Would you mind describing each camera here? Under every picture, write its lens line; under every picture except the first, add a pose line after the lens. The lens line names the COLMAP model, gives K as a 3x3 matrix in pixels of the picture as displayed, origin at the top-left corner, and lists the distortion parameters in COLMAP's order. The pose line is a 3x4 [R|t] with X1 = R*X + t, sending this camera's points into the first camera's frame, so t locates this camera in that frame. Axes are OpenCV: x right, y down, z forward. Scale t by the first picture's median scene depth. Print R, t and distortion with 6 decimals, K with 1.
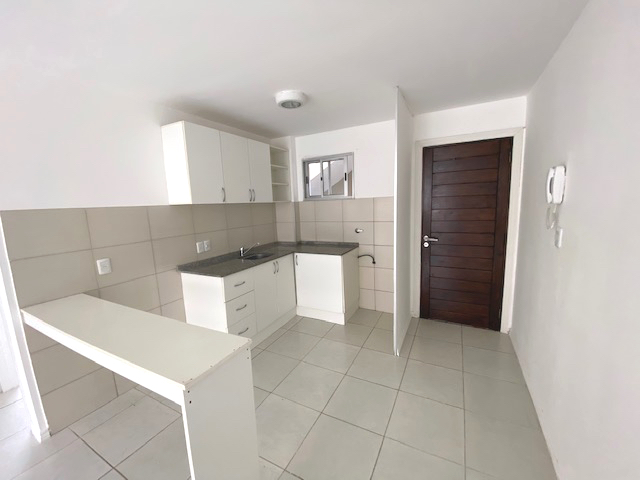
lens RADIAL K [[261.6, 0, 316.5], [0, 261.6, 240.4], [0, 0, 1]] dist [-0.000354, -0.004122]
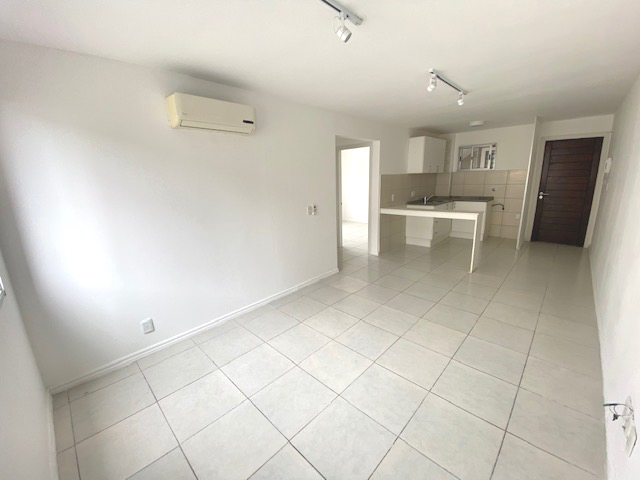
lens RADIAL K [[261.6, 0, 322.6], [0, 261.6, 241.7], [0, 0, 1]] dist [-0.000354, -0.004122]
pose [[0.959062, 0.071702, -0.273970, -0.481120], [-0.042232, 0.992811, 0.111994, 0.176371], [0.280031, -0.095838, 0.955195, -1.105498]]
